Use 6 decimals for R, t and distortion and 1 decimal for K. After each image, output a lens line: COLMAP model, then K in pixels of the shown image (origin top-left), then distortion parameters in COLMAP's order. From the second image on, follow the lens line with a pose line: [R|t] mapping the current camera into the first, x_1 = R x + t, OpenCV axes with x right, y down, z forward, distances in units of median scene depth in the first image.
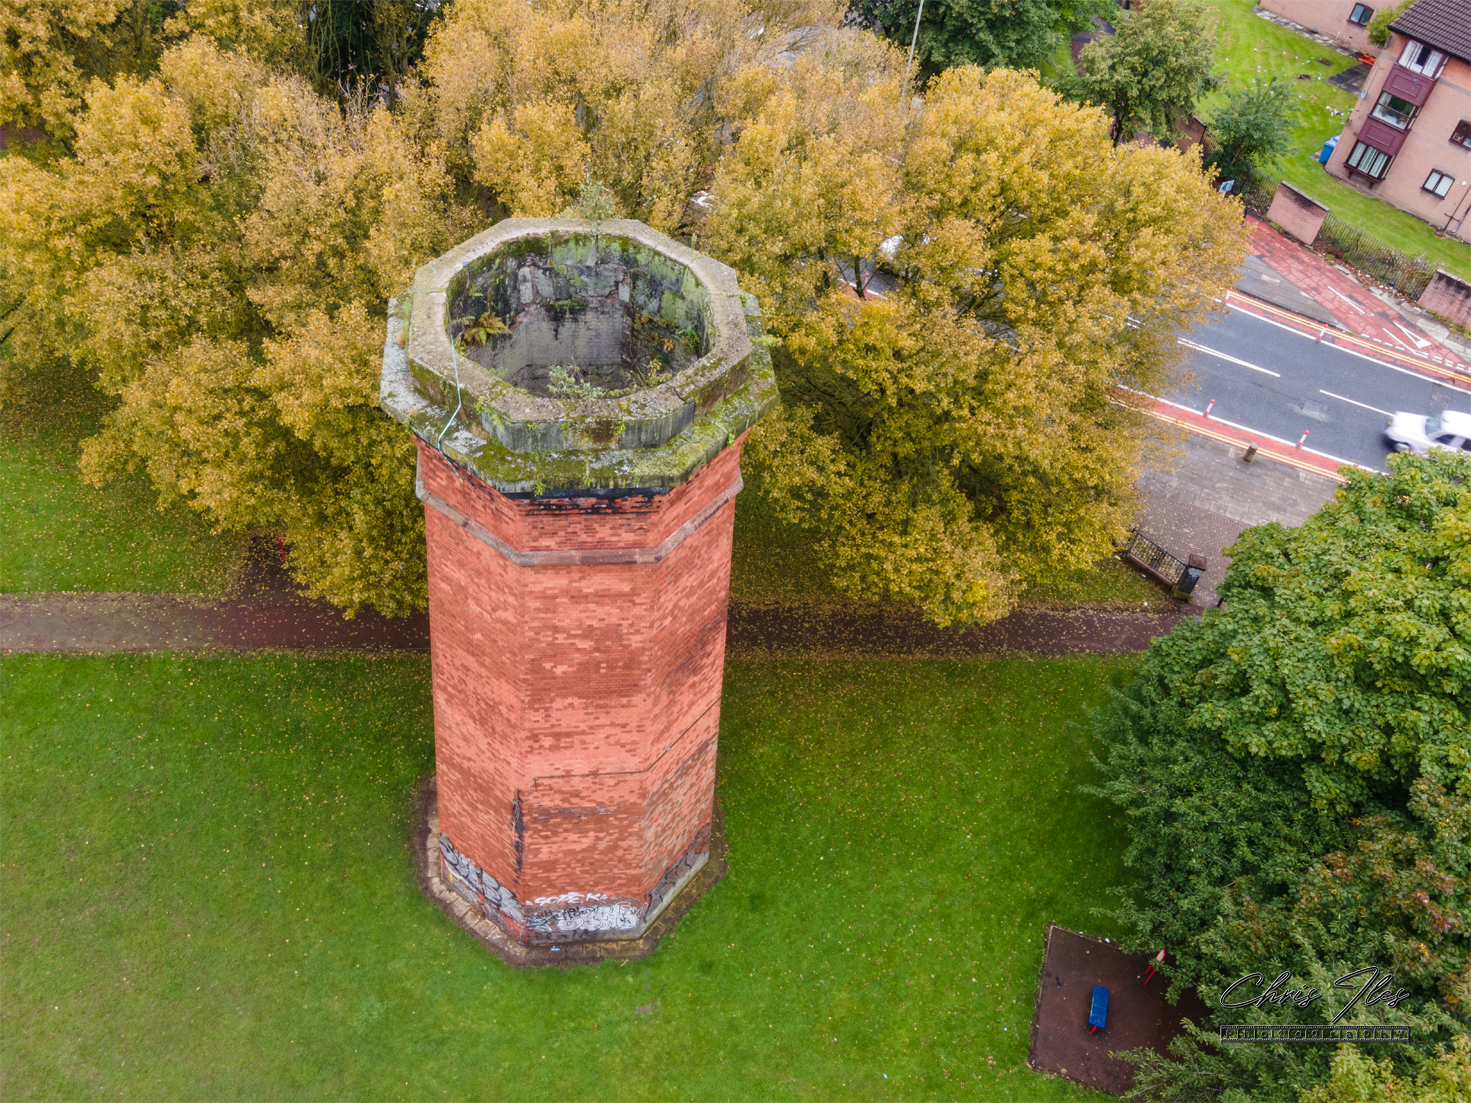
lens RADIAL K [[1178.5, 0, 784.3], [0, 1178.5, 515.1], [0, 0, 1]] dist [0.025166, 0.001602]
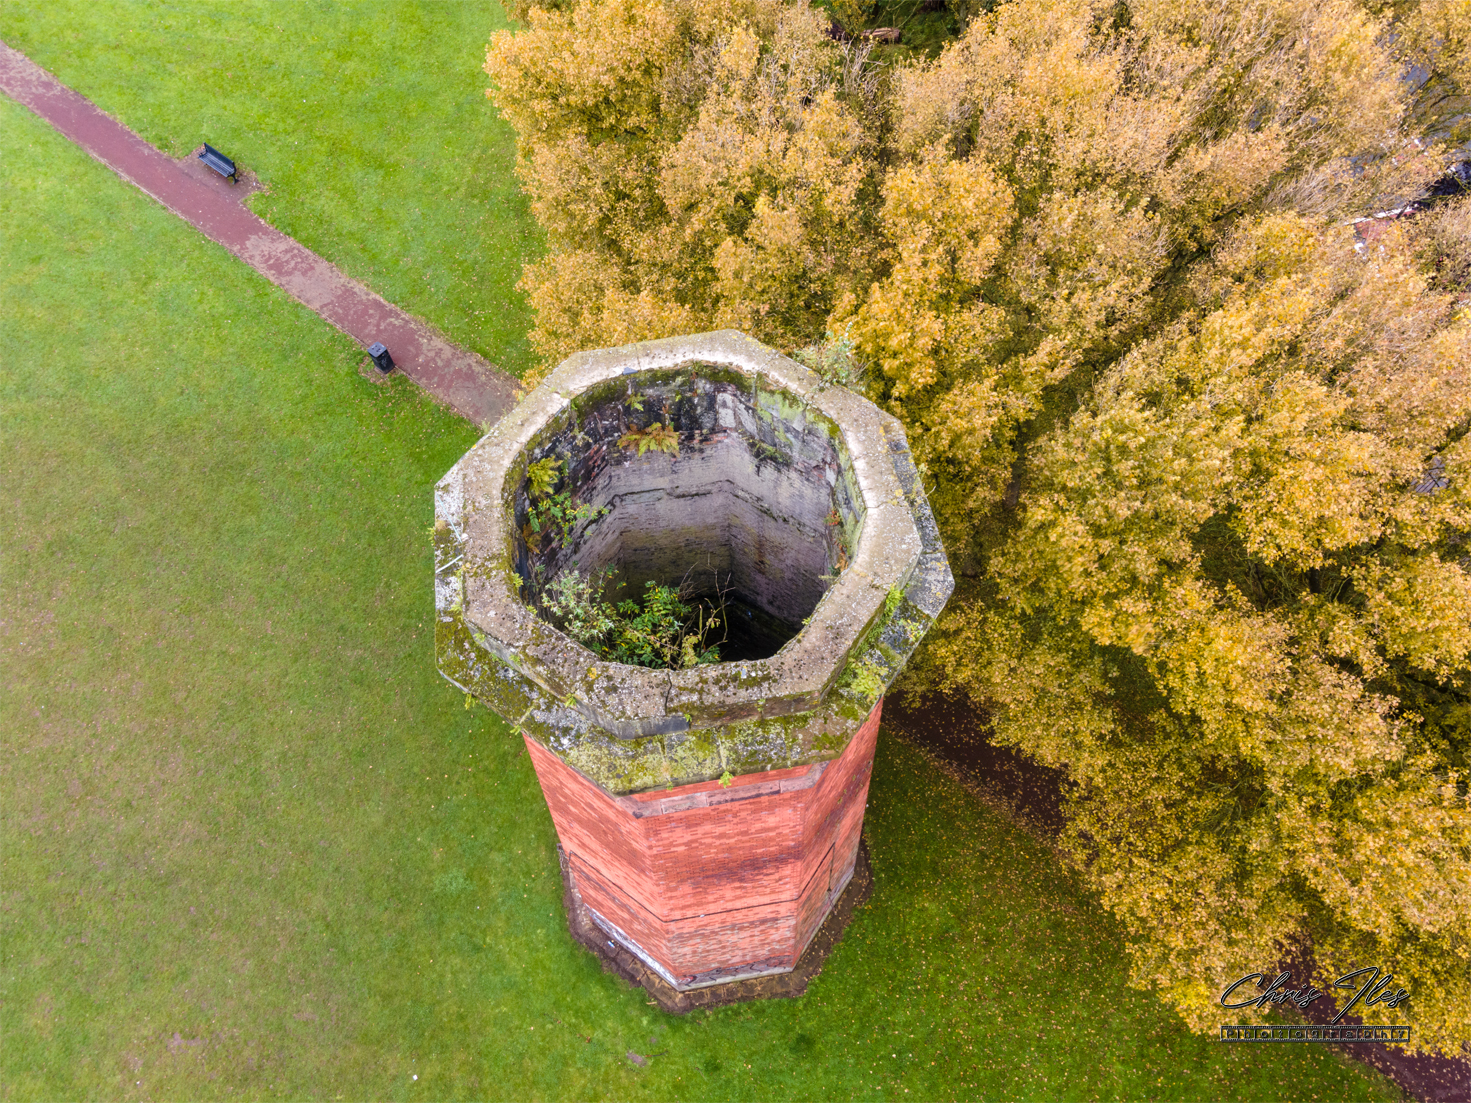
lens RADIAL K [[1061.9, 0, 767.3], [0, 1061.9, 554.6], [0, 0, 1]] dist [0.015932, 0.039541]
pose [[0.720291, 0.543172, -0.431445, 0.119088], [-0.453367, 0.839374, 0.299850, -0.255304], [0.525014, -0.020377, 0.850850, 0.309675]]
